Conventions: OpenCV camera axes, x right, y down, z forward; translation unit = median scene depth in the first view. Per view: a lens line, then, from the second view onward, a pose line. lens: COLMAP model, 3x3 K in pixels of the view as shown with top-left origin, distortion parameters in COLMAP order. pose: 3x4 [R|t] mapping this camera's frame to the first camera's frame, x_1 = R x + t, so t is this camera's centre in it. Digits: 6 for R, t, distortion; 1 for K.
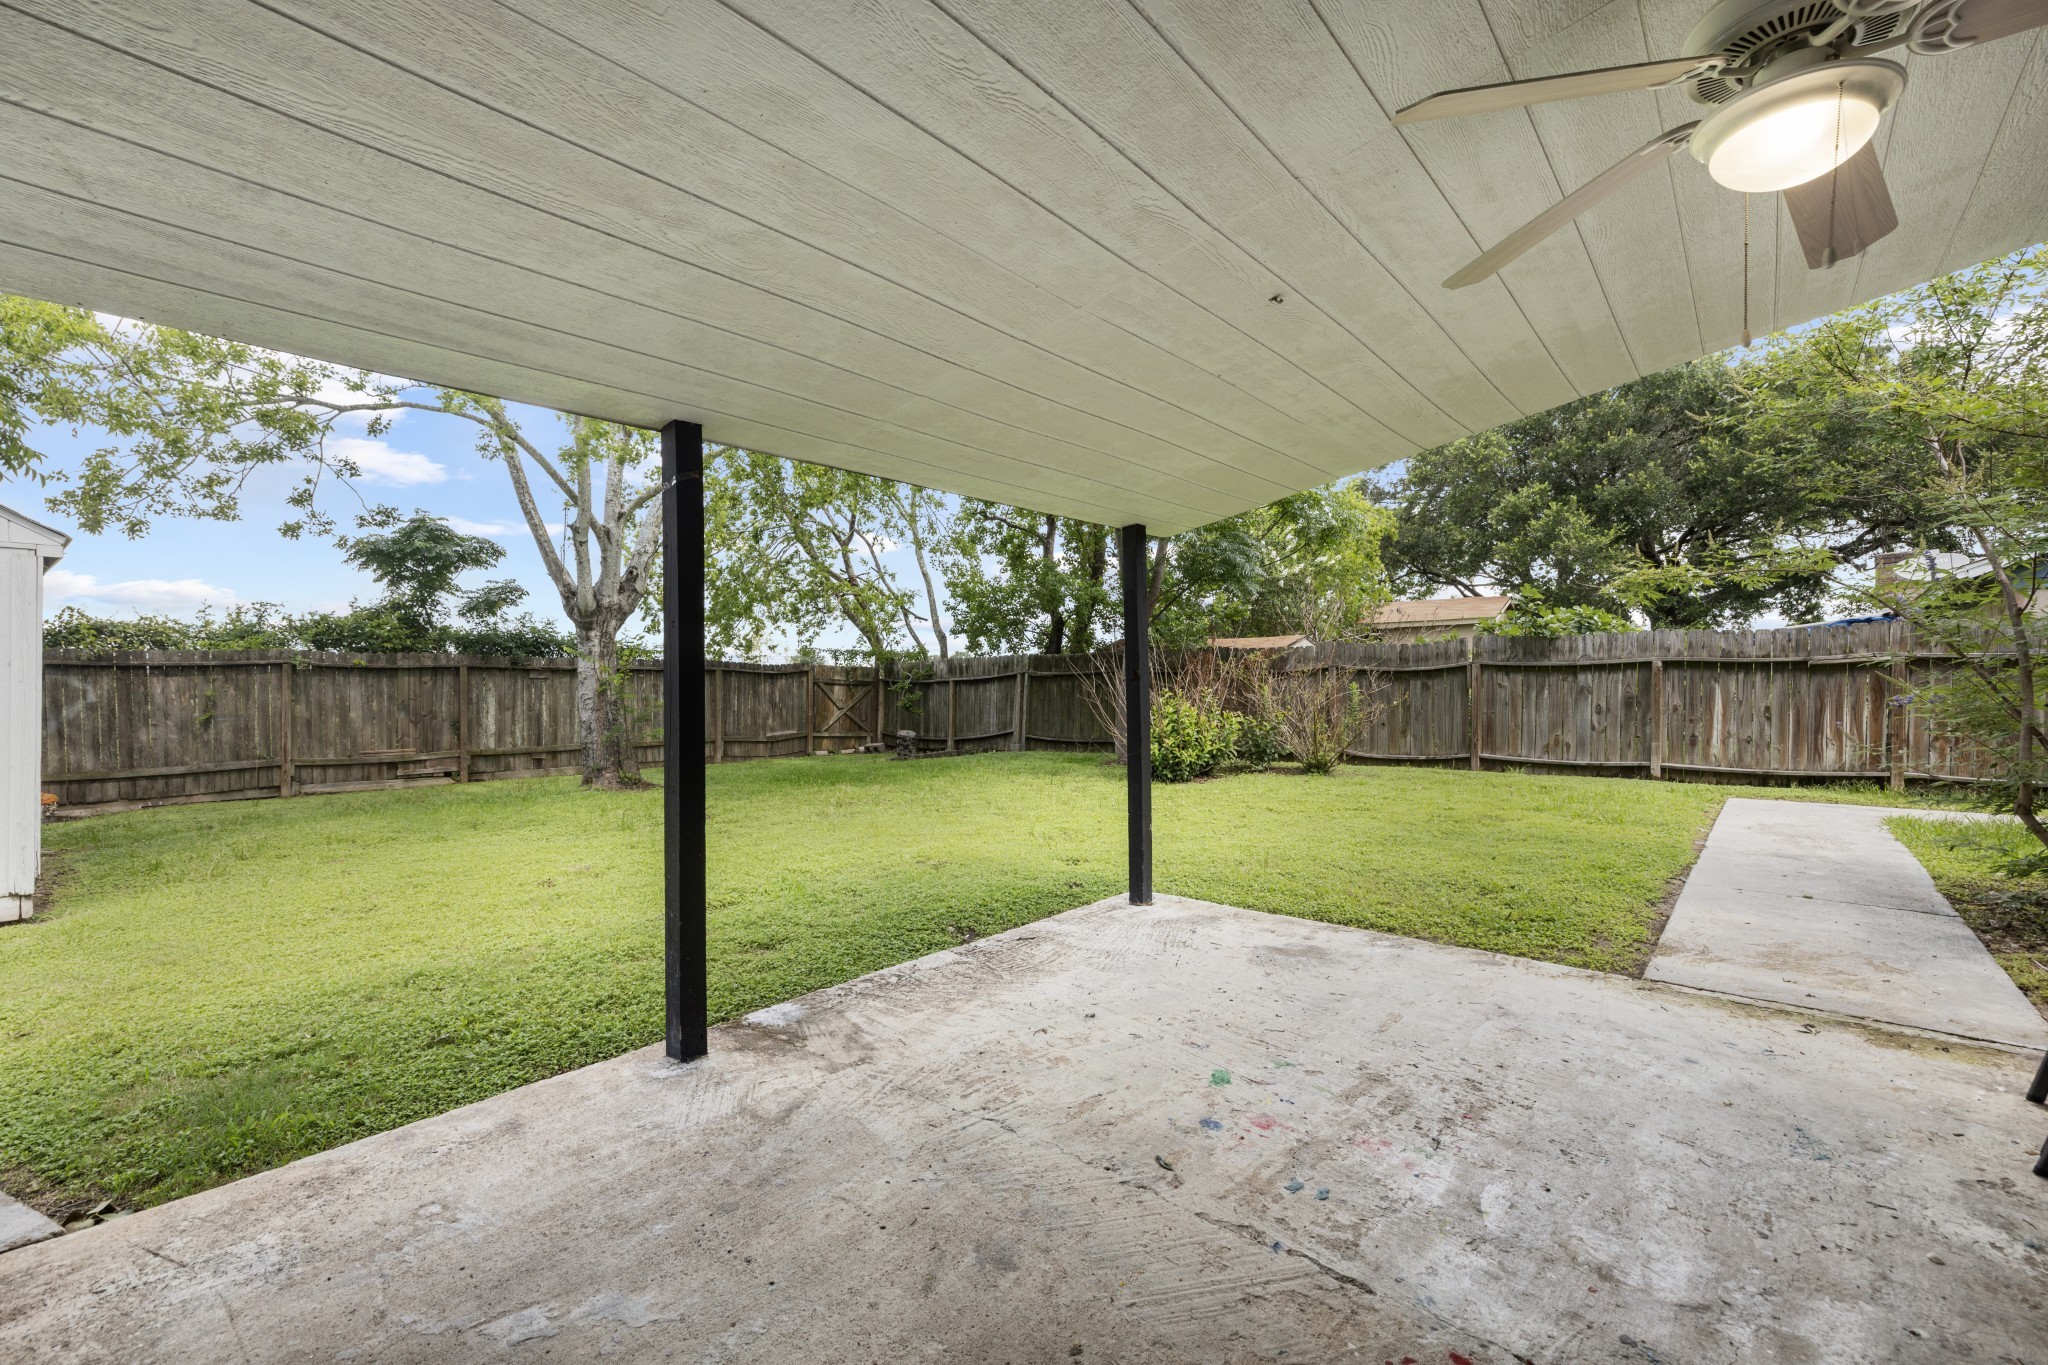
lens RADIAL K [[880.4, 0, 1020.8], [0, 880.4, 690.1], [0, 0, 1]] dist [-0.000178, 0.000144]
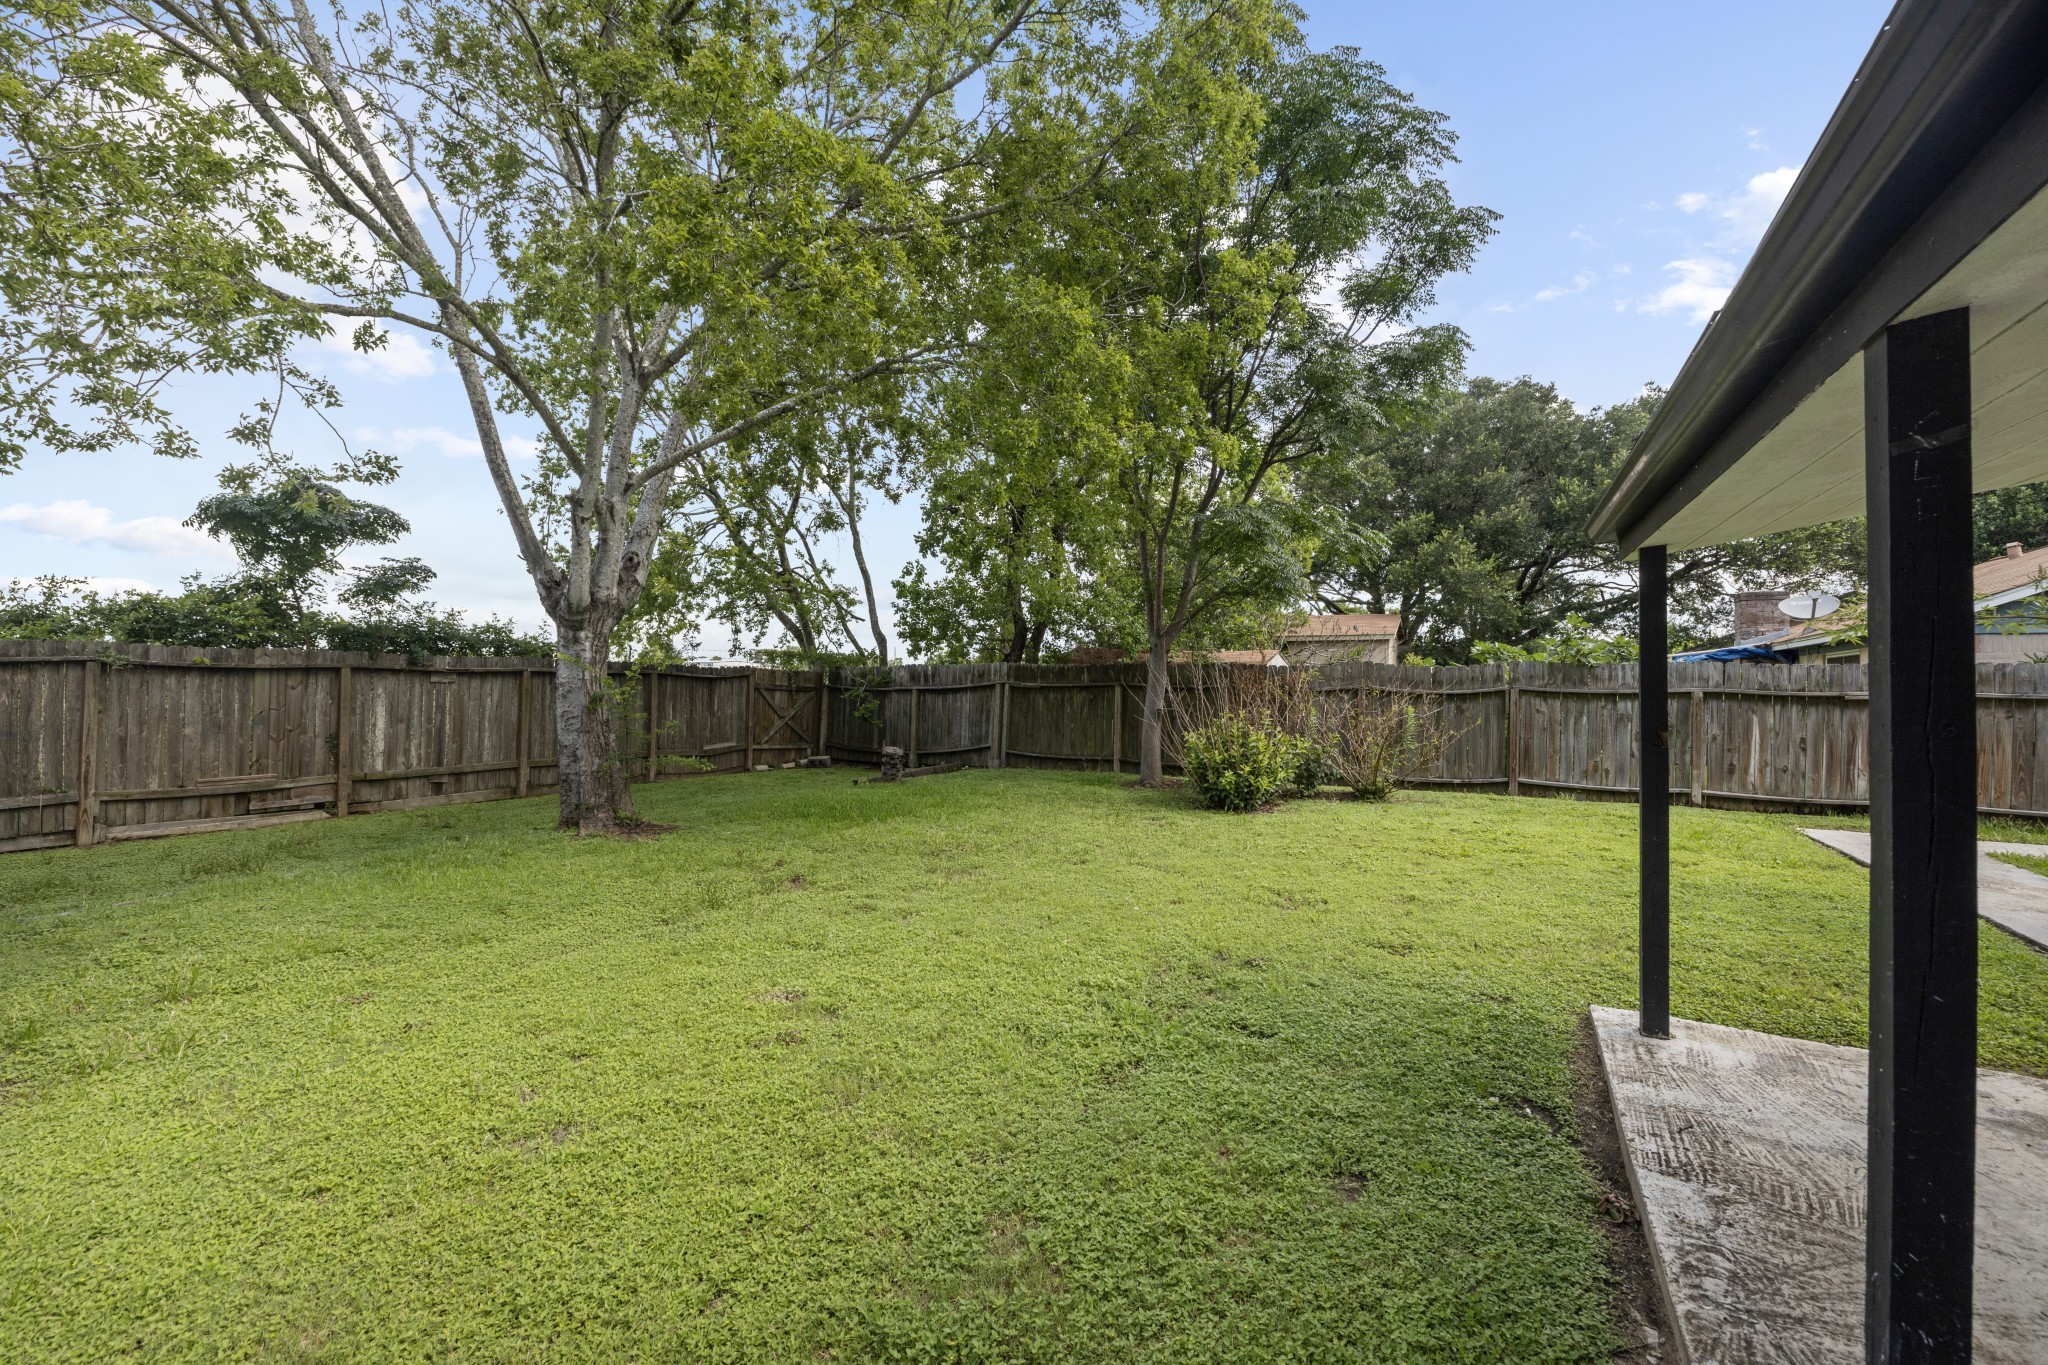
lens RADIAL K [[860.7, 0, 1018.2], [0, 860.7, 675.3], [0, 0, 1]] dist [0.002763, -0.000019]
pose [[0.979180, 0.019766, 0.202028, -0.213387], [-0.017227, 0.999749, -0.014322, -0.019357], [-0.202261, 0.010543, 0.979275, 0.138806]]
